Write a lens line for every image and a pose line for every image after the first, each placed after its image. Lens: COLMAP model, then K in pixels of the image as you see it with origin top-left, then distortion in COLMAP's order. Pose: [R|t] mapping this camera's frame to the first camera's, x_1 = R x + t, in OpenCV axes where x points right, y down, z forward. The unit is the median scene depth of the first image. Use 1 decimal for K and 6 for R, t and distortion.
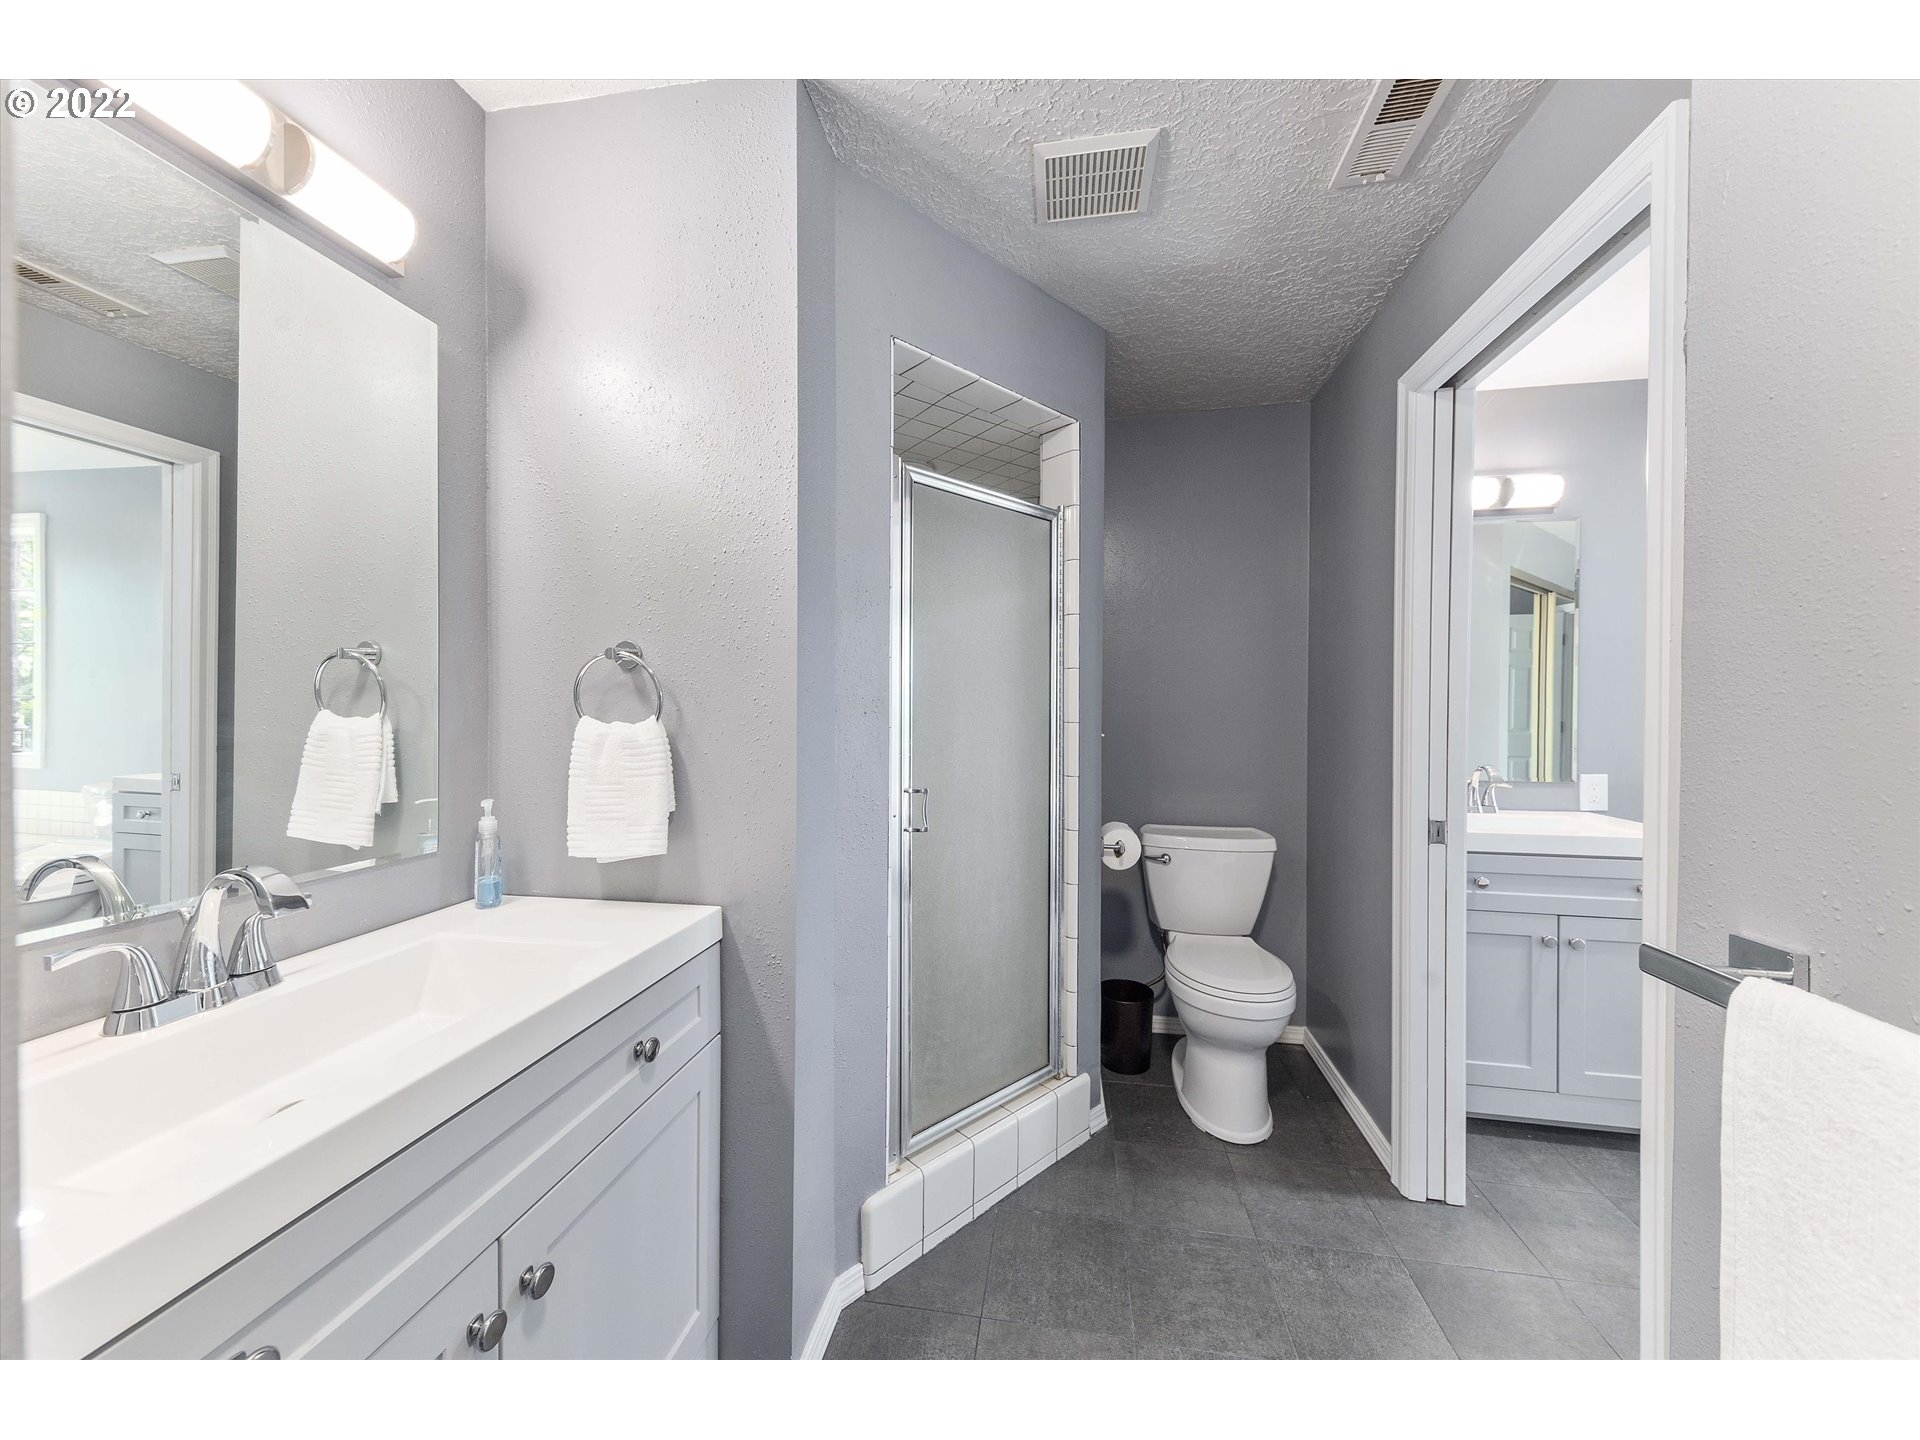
lens RADIAL K [[672.7, 0, 958.7], [0, 672.7, 714.0], [0, 0, 1]] dist [0.022980, -0.008096]
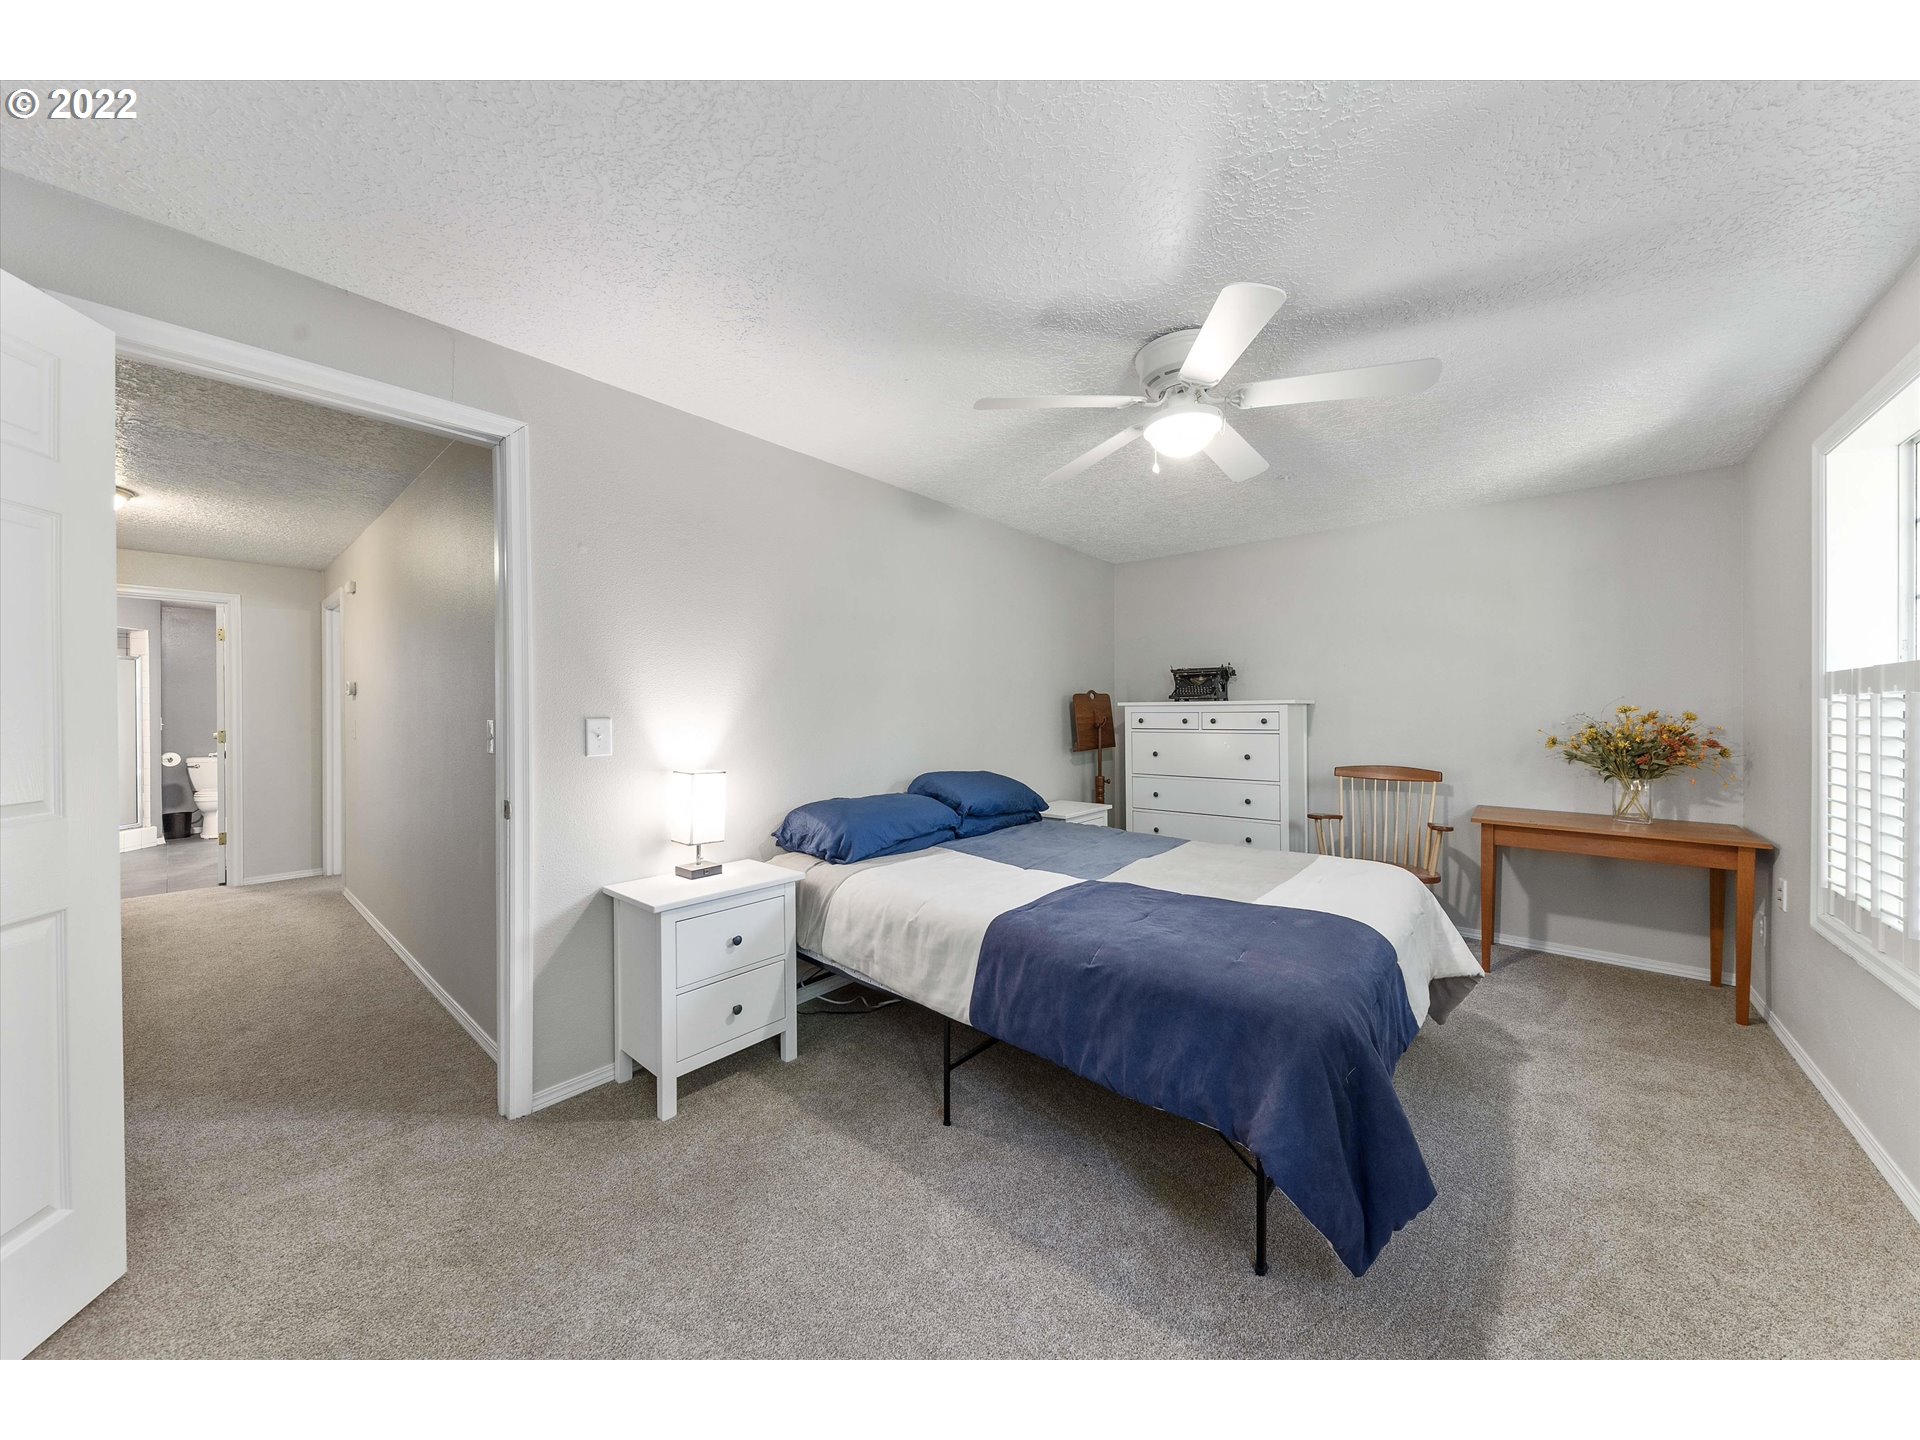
lens RADIAL K [[672.7, 0, 958.7], [0, 672.7, 714.0], [0, 0, 1]] dist [0.022980, -0.008096]
pose [[0.500819, -0.014357, 0.865433, -0.523410], [0.014942, 0.999857, 0.007940, 0.020167], [-0.865423, 0.008954, 0.500962, -2.934072]]
